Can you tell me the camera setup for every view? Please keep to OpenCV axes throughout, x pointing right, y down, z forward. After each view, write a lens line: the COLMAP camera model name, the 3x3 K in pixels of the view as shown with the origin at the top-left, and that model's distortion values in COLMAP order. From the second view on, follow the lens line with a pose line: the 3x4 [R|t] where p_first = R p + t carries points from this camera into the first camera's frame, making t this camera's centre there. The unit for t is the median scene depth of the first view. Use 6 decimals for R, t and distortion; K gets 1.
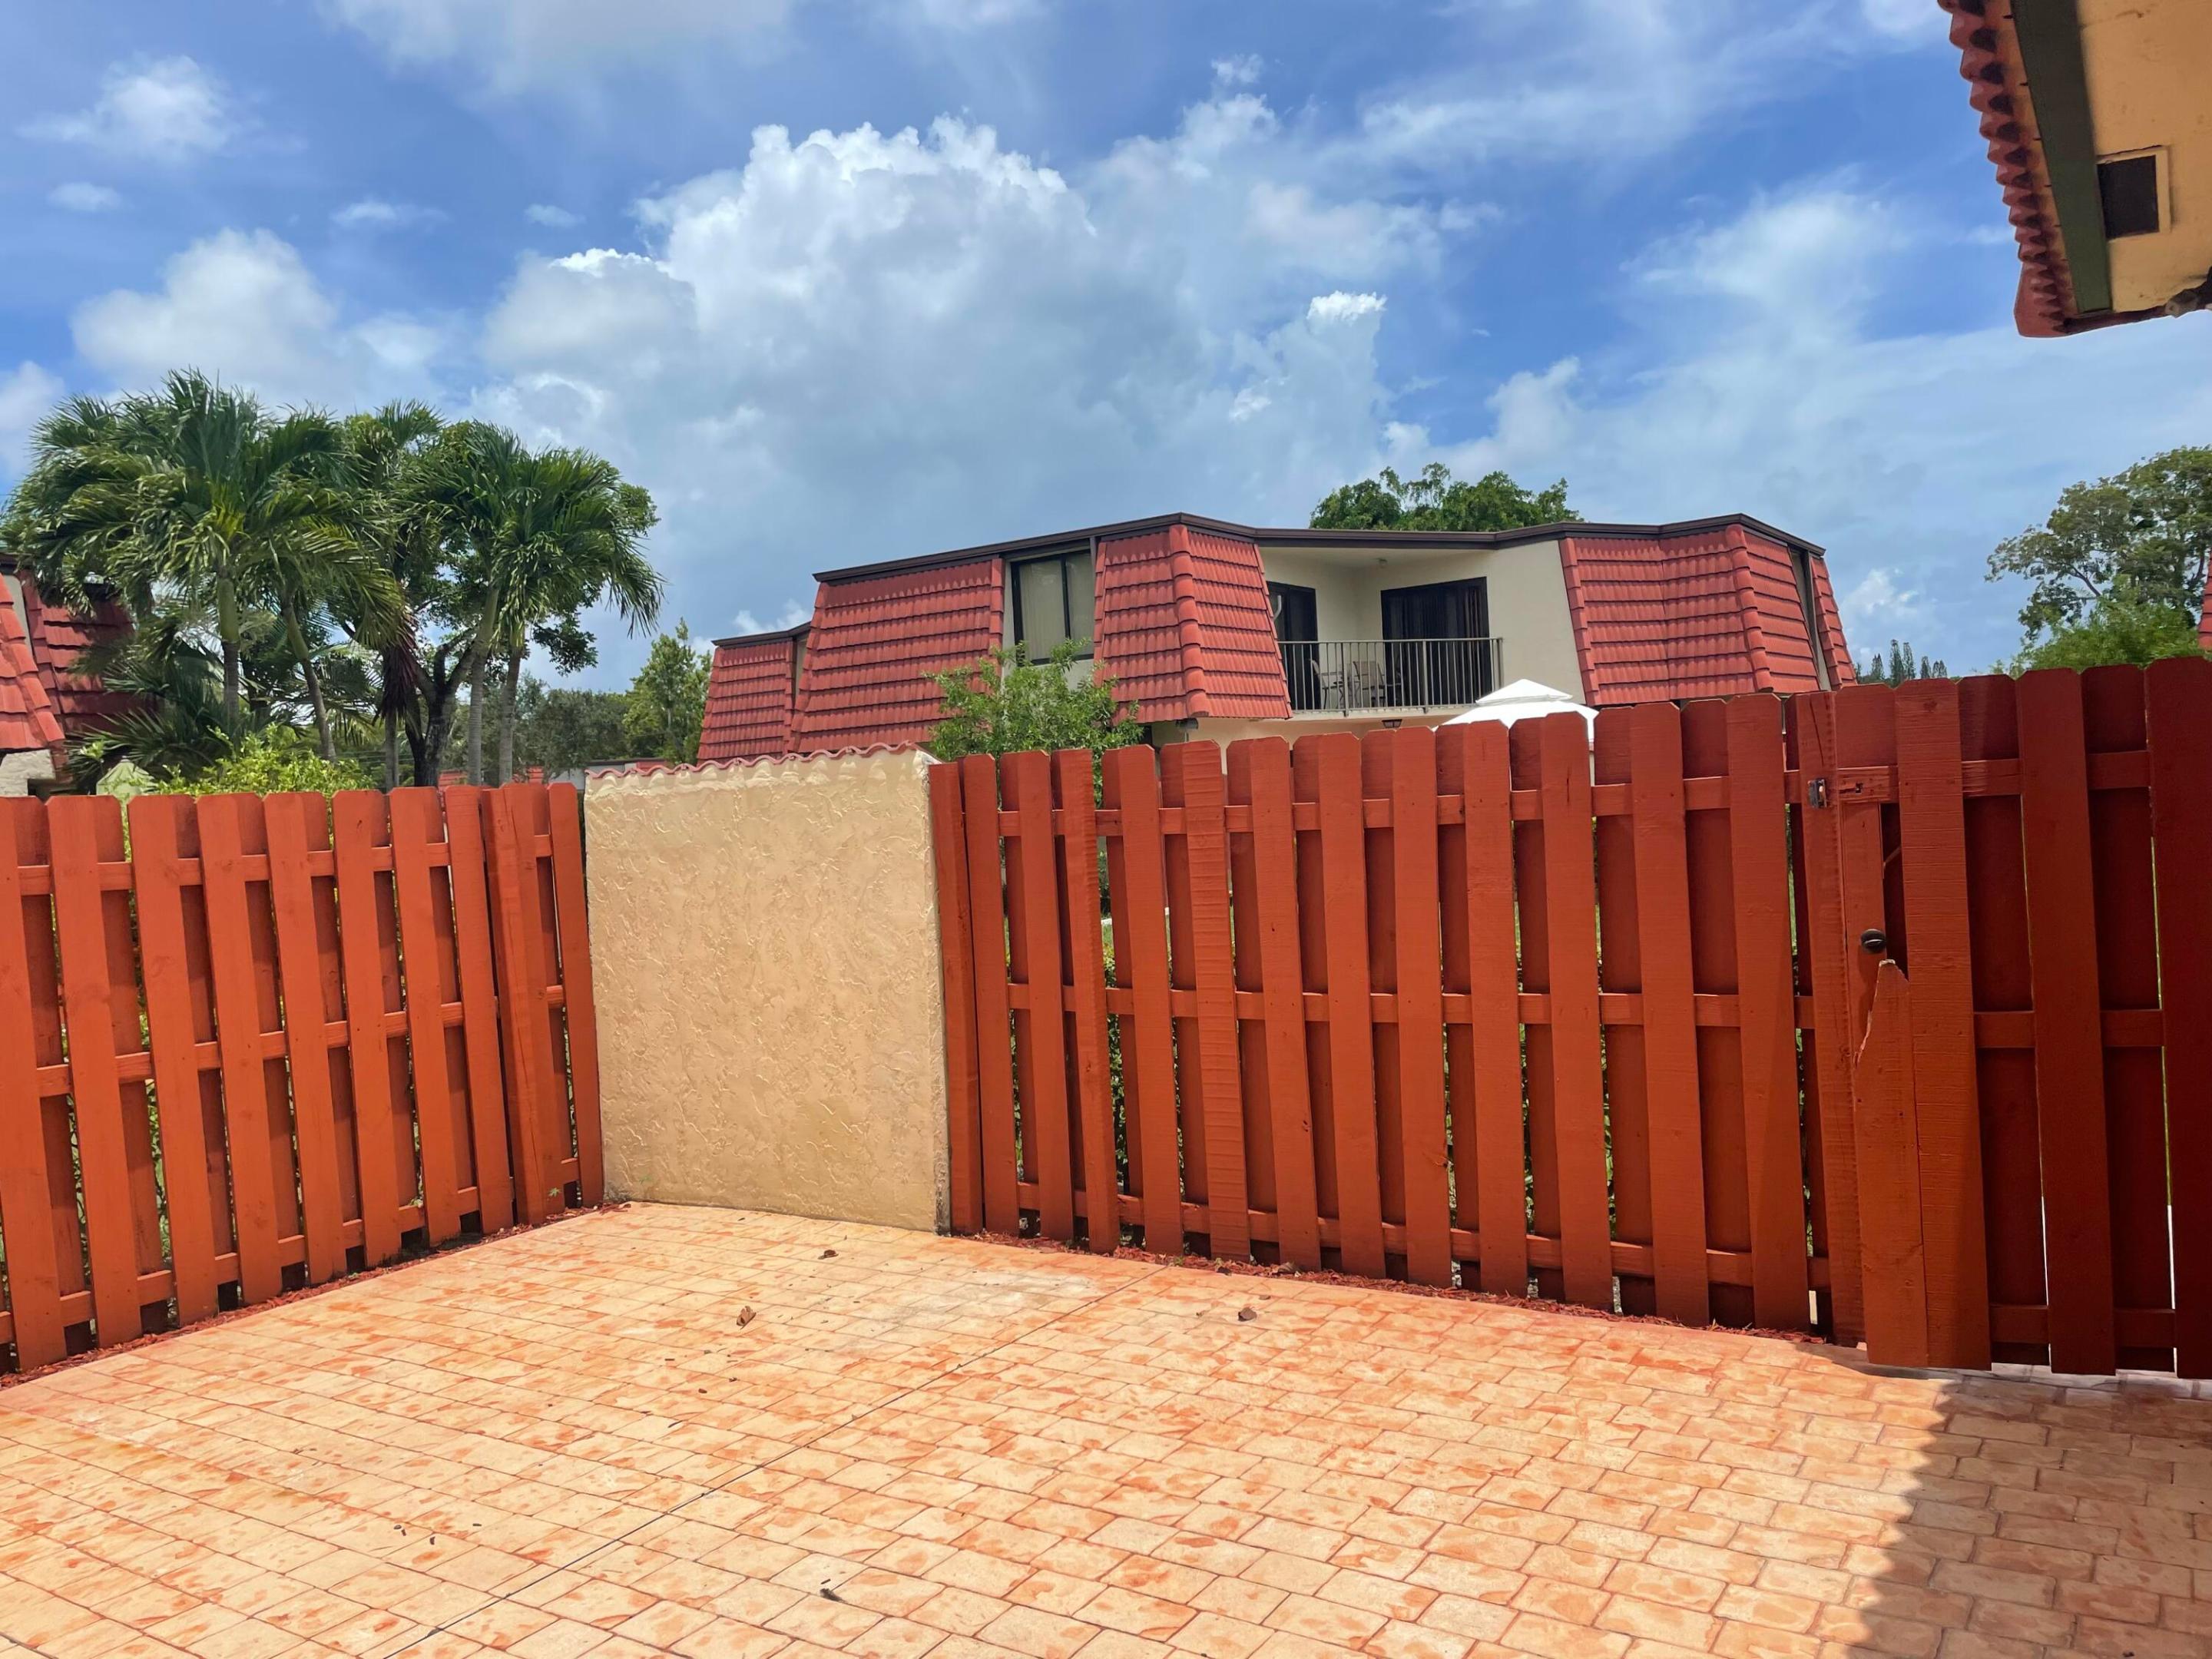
lens RADIAL K [[1665.7, 0, 1106.7], [0, 1665.7, 838.4], [0, 0, 1]] dist [0.073107, -0.092067]
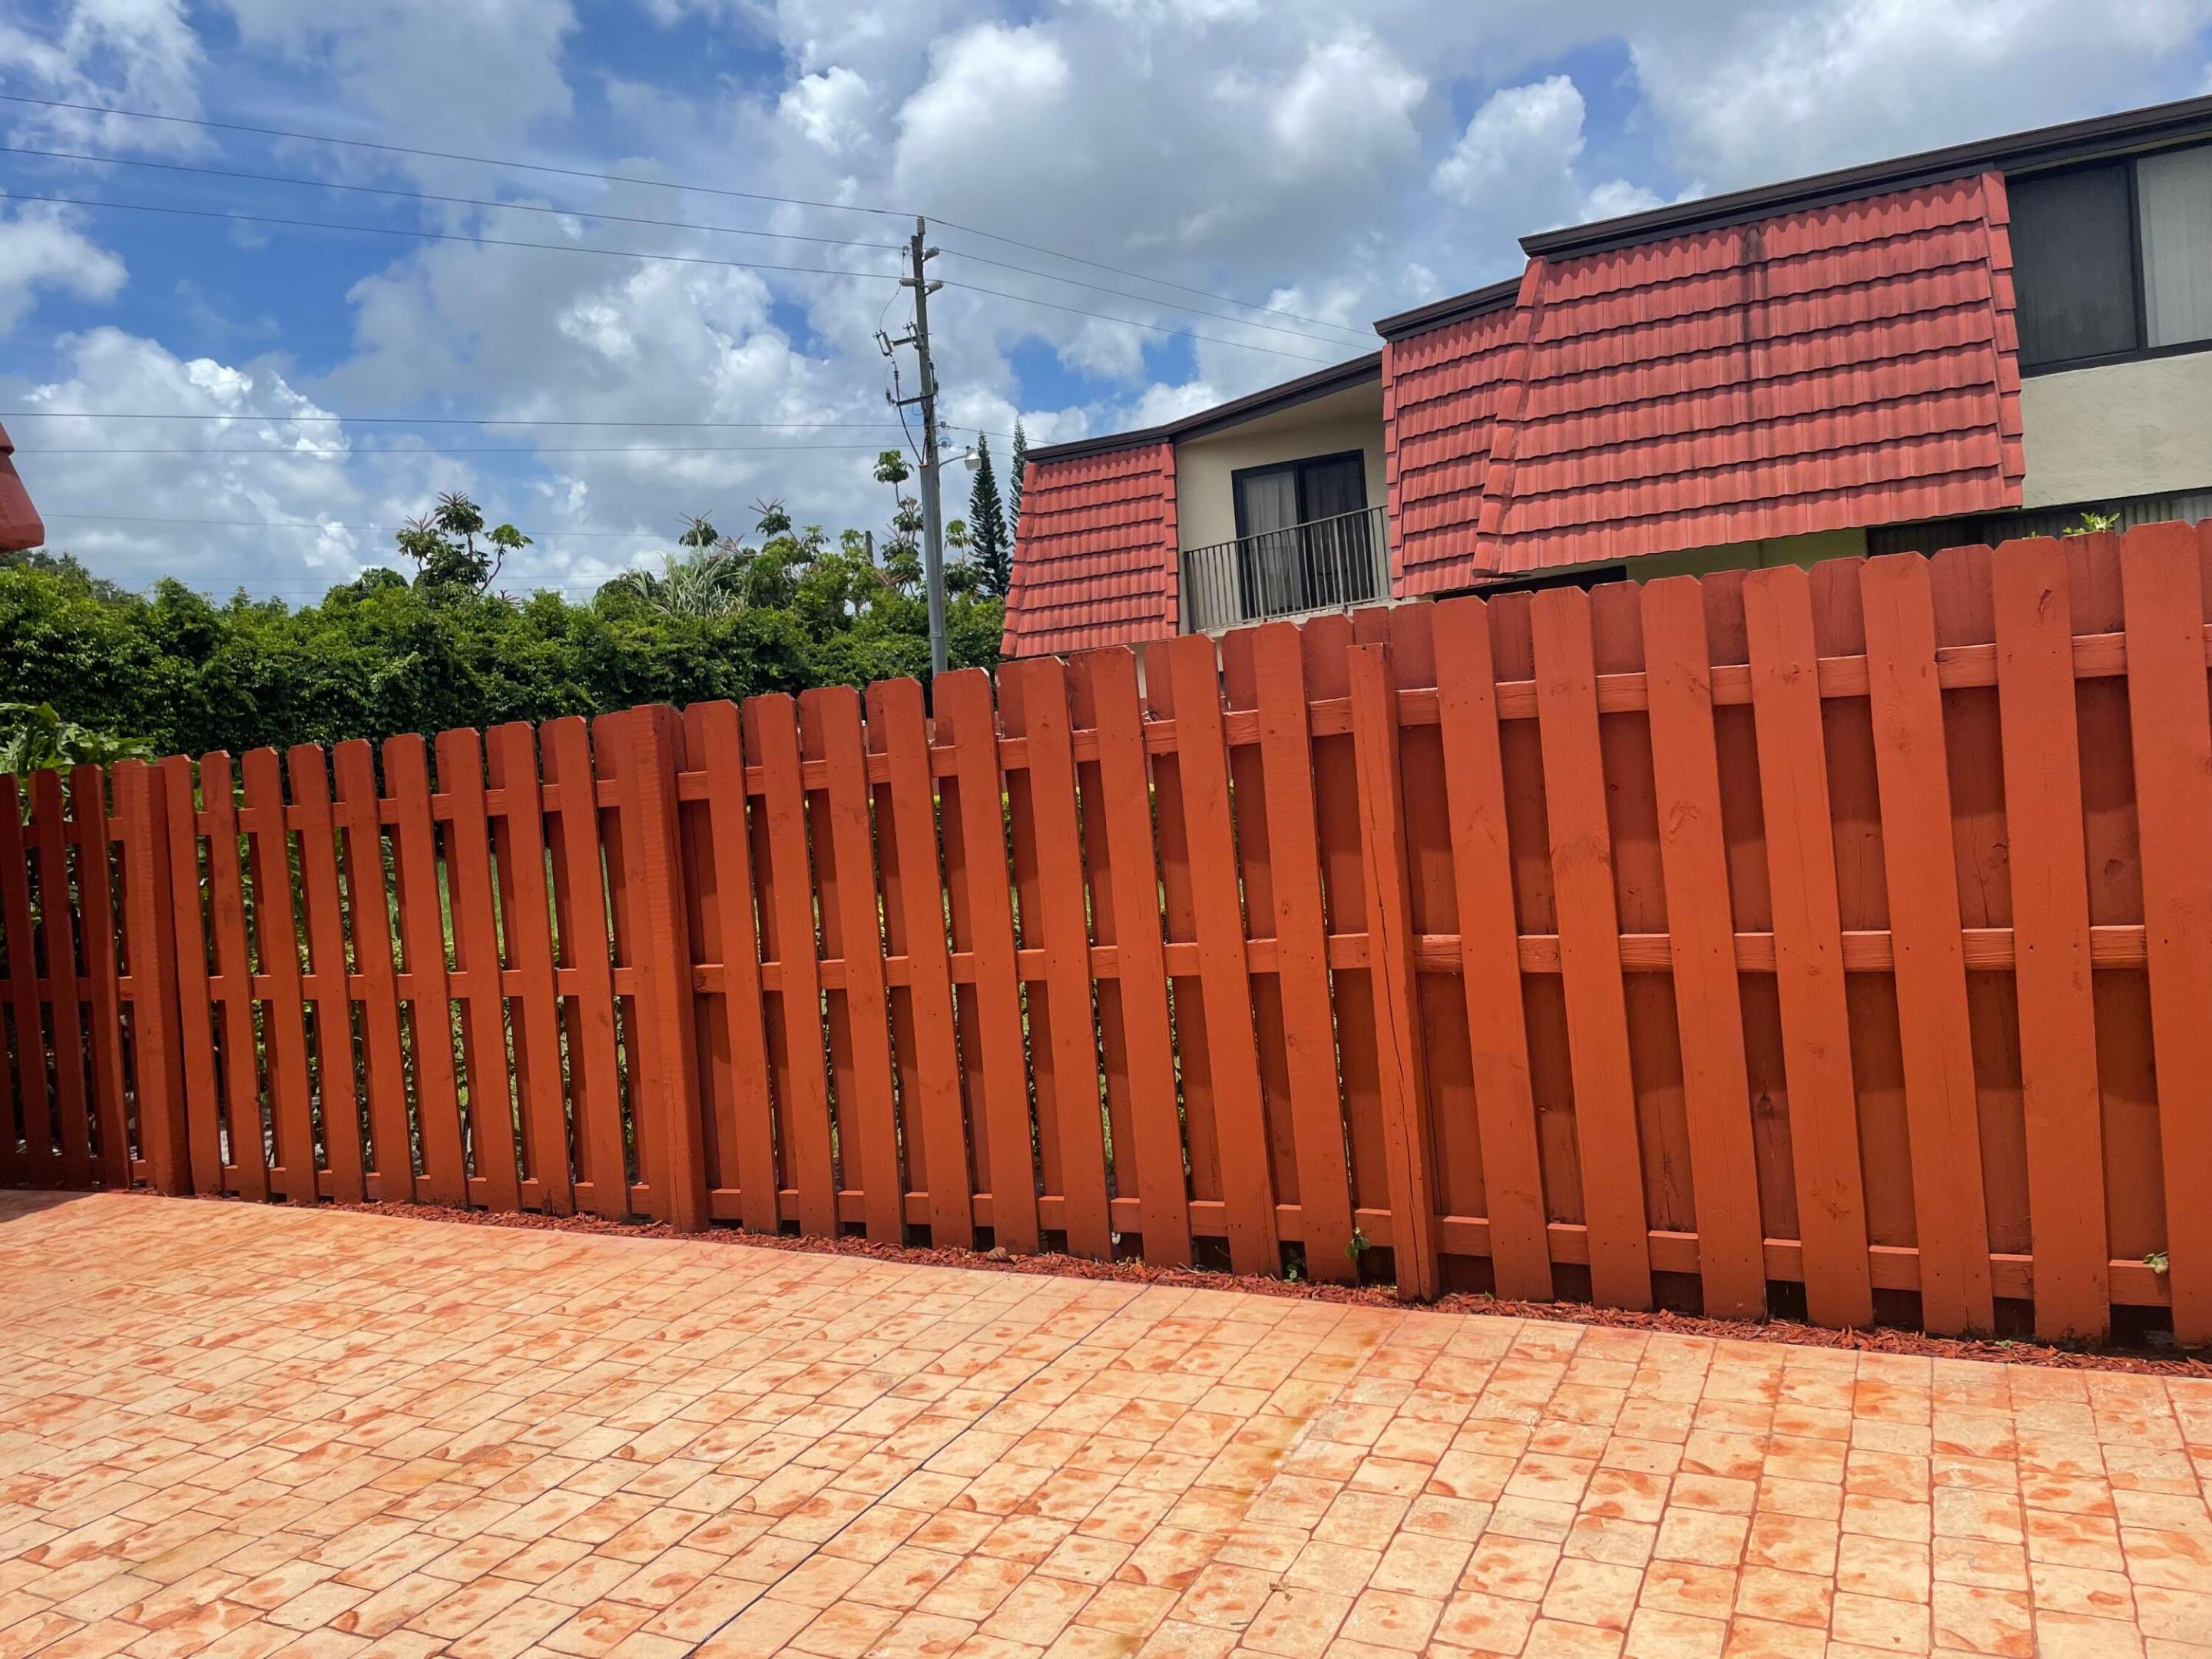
lens RADIAL K [[1665.7, 0, 1095.4], [0, 1665.7, 823.2], [0, 0, 1]] dist [0.073107, -0.092067]
pose [[0.104884, 0.107945, -0.988609, 0.131114], [0.053632, 0.992031, 0.114009, -0.018966], [0.993037, -0.064979, 0.098259, 0.798224]]
